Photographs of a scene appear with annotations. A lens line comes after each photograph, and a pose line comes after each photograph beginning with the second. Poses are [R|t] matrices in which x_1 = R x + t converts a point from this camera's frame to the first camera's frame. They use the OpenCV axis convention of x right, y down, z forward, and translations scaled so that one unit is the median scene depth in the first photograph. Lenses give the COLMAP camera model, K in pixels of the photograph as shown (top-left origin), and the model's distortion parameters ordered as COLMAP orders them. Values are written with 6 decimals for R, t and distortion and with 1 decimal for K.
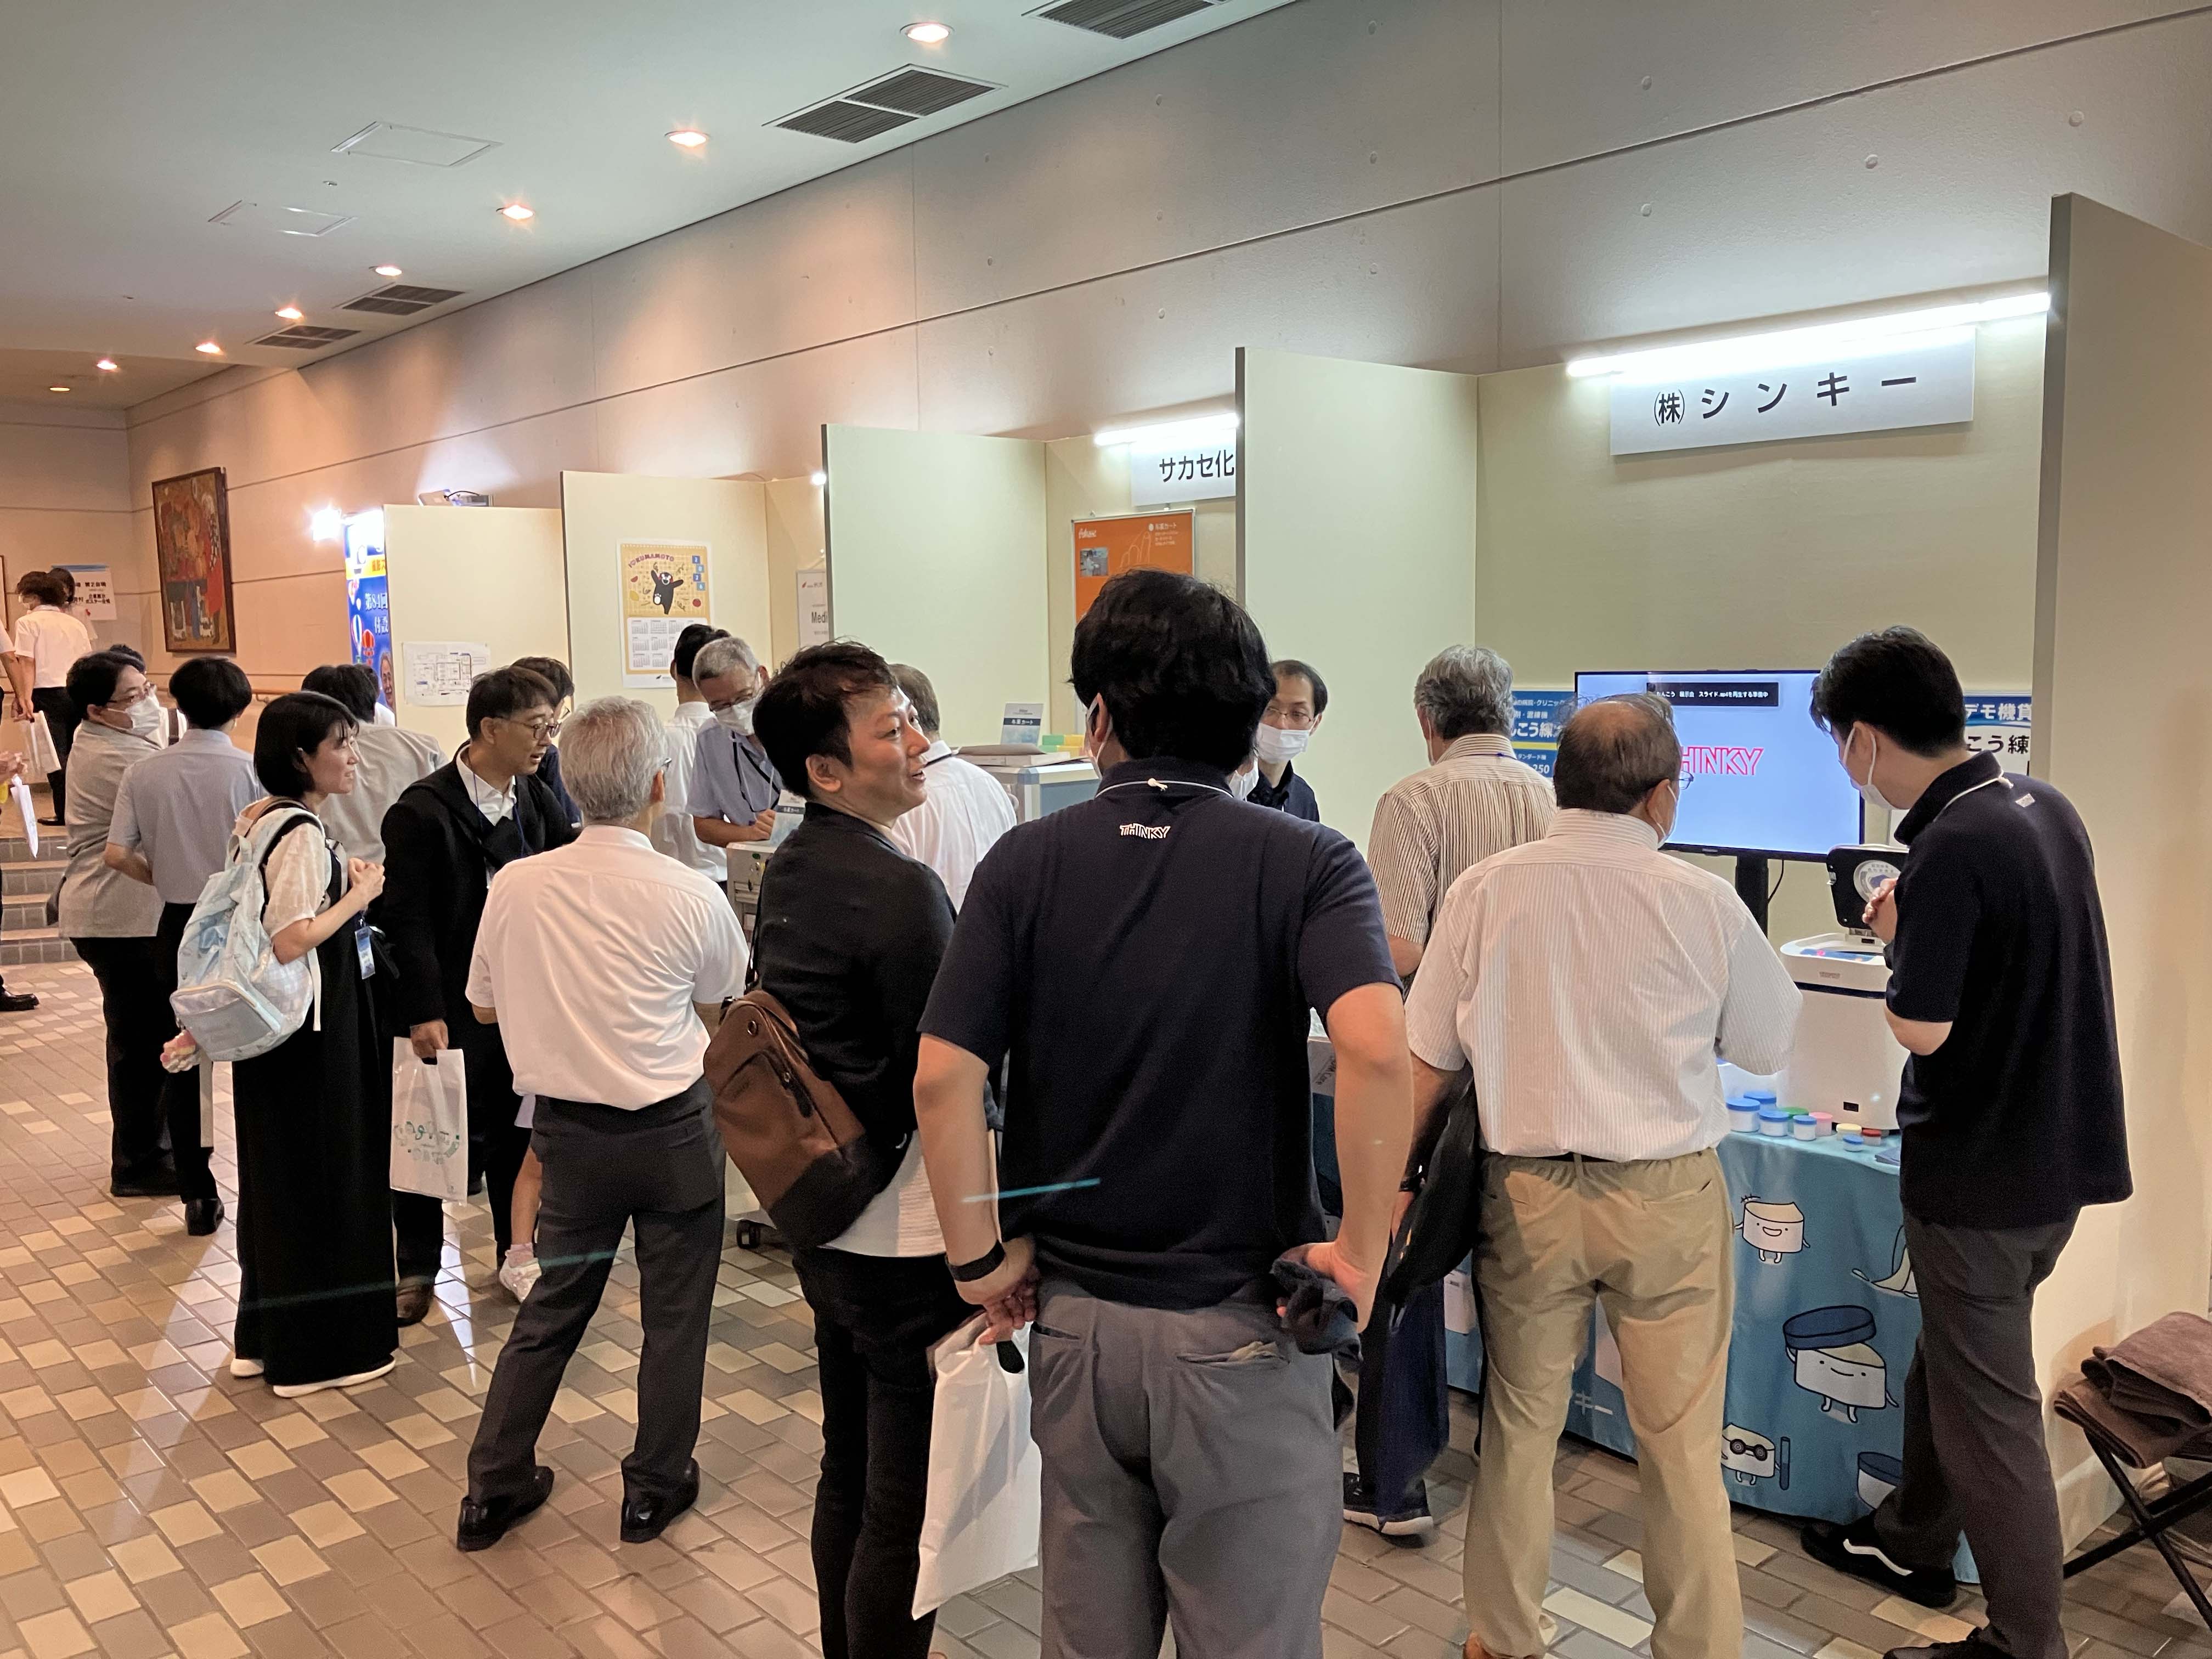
lens RADIAL K [[1860.2, 0, 1106.0], [0, 1860.2, 829.5], [0, 0, 1]] dist [0.009110, 0.009886]
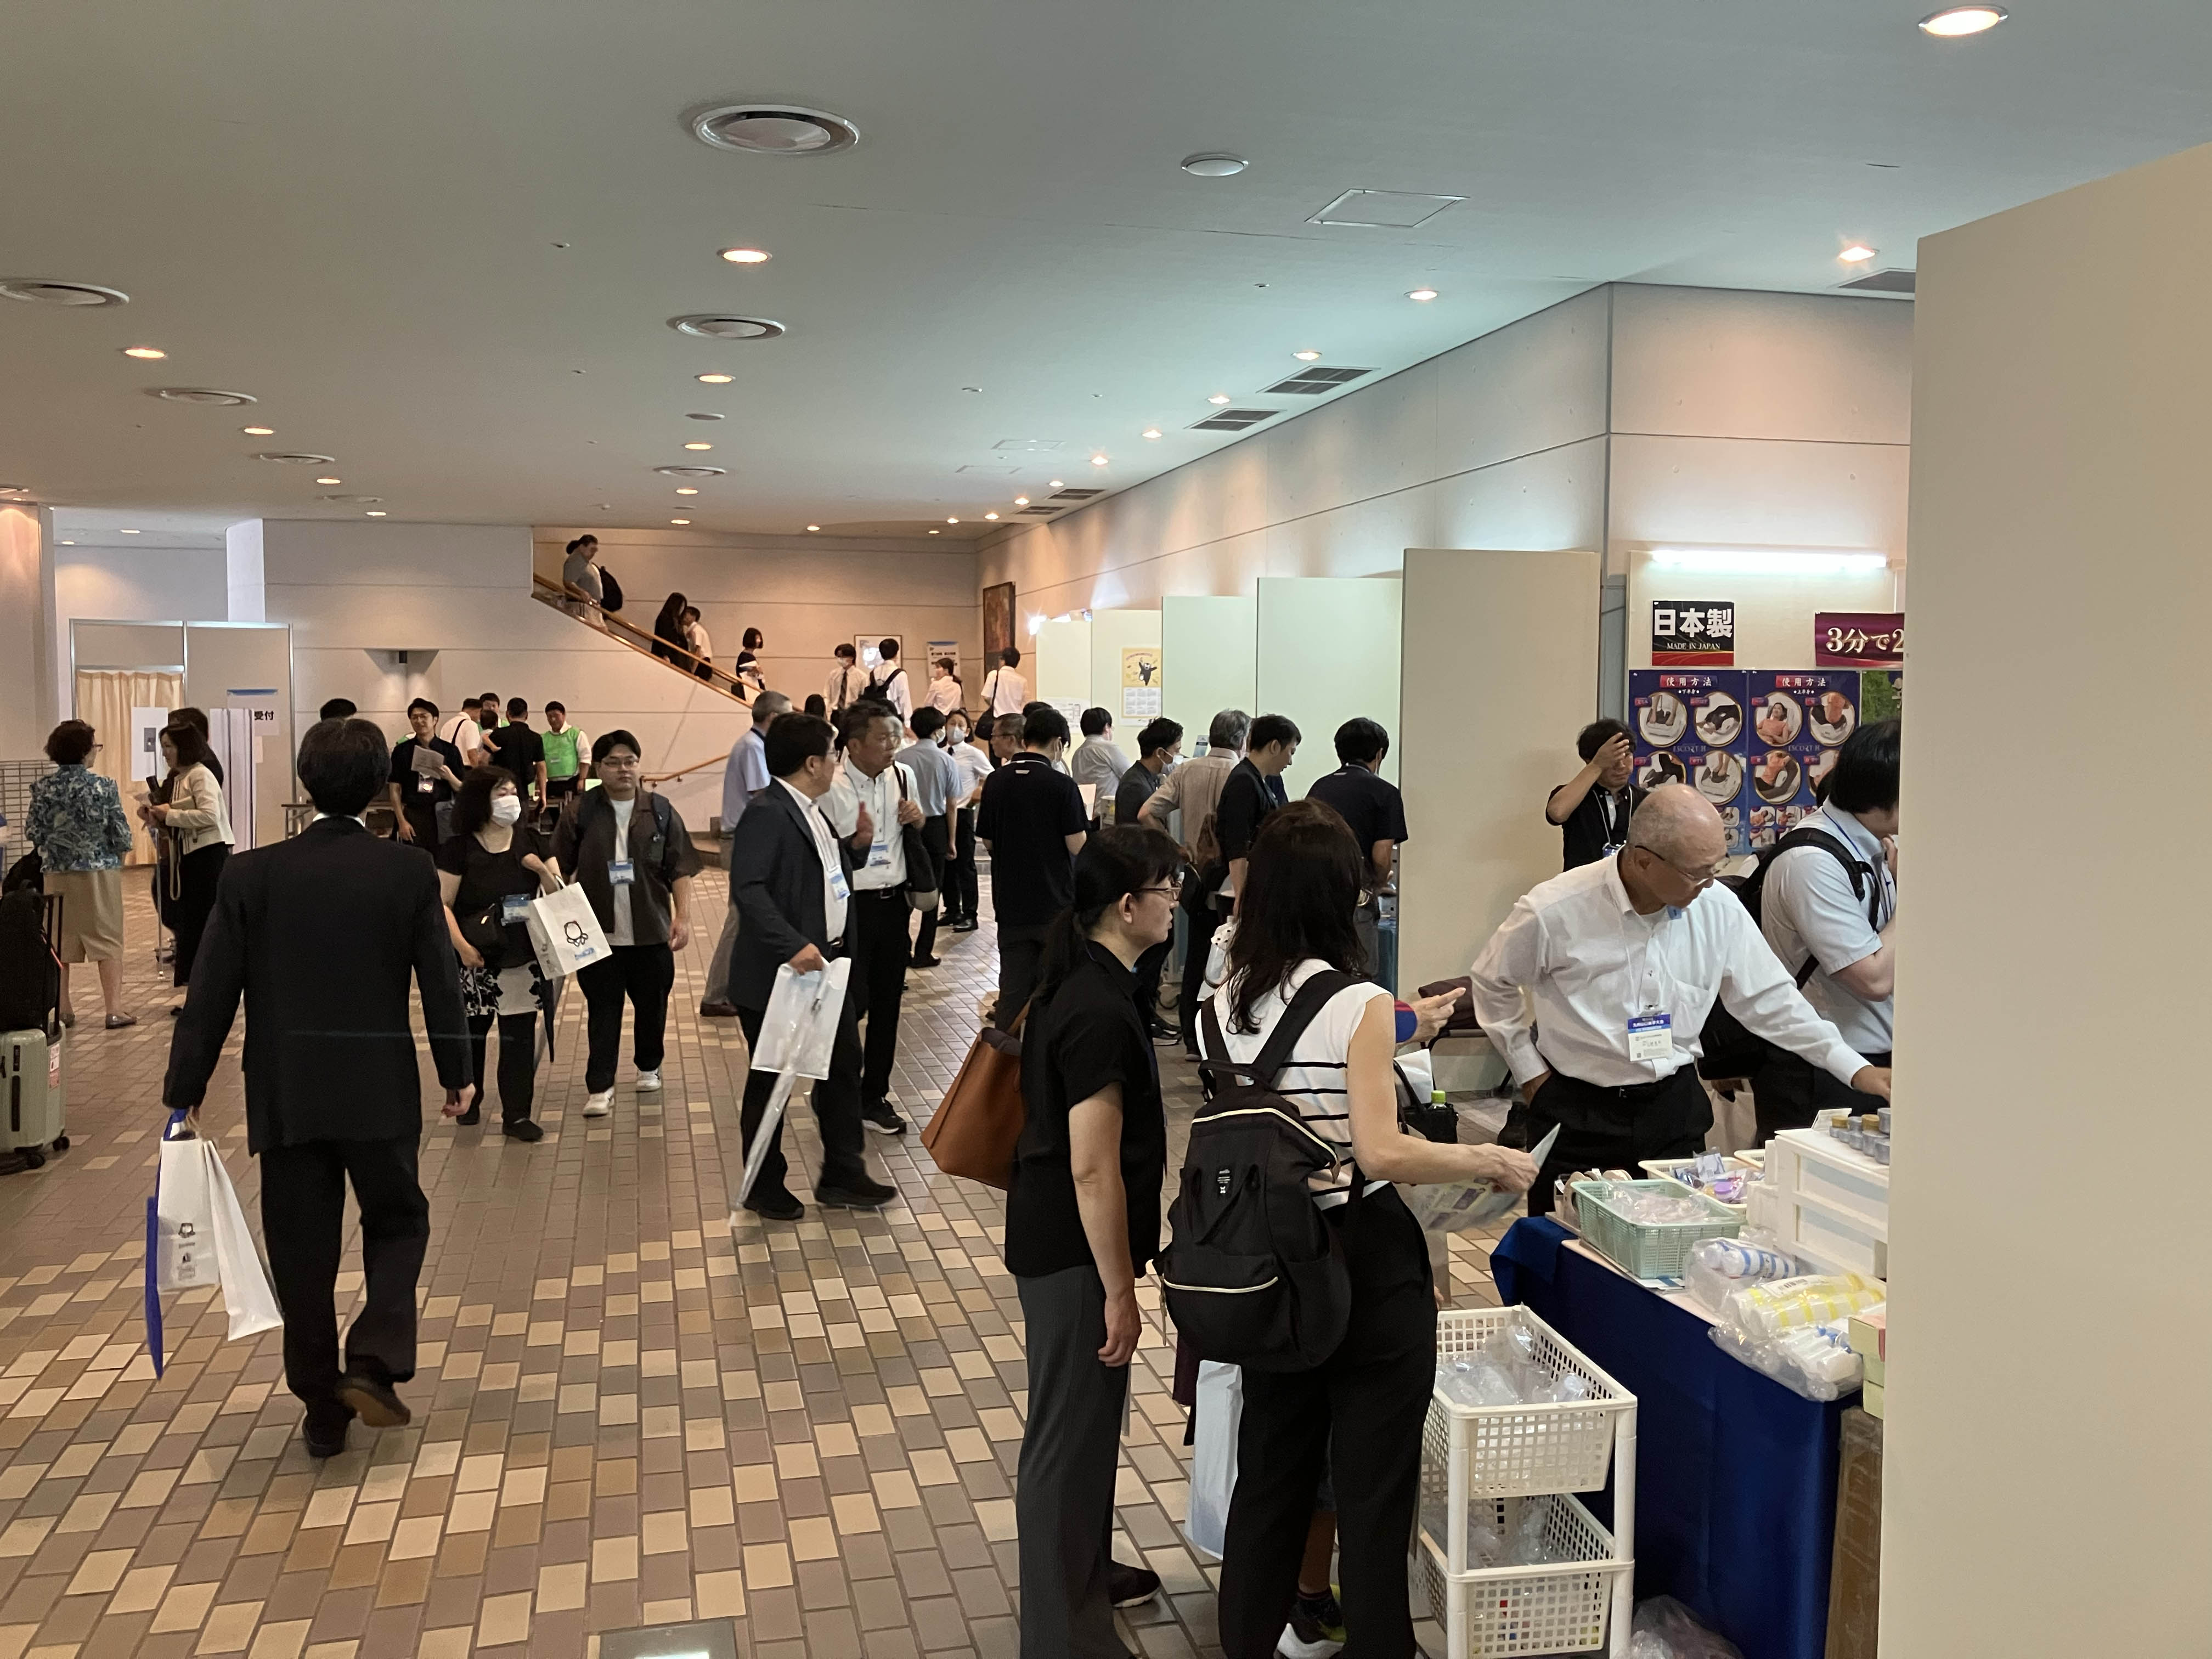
lens RADIAL K [[1860.2, 0, 1106.0], [0, 1860.2, 829.5], [0, 0, 1]] dist [0.009110, 0.009886]
pose [[0.888021, 0.057243, -0.456225, 0.414726], [-0.069505, 0.997530, -0.010128, 0.032370], [0.454519, 0.040704, 0.889807, -0.454248]]
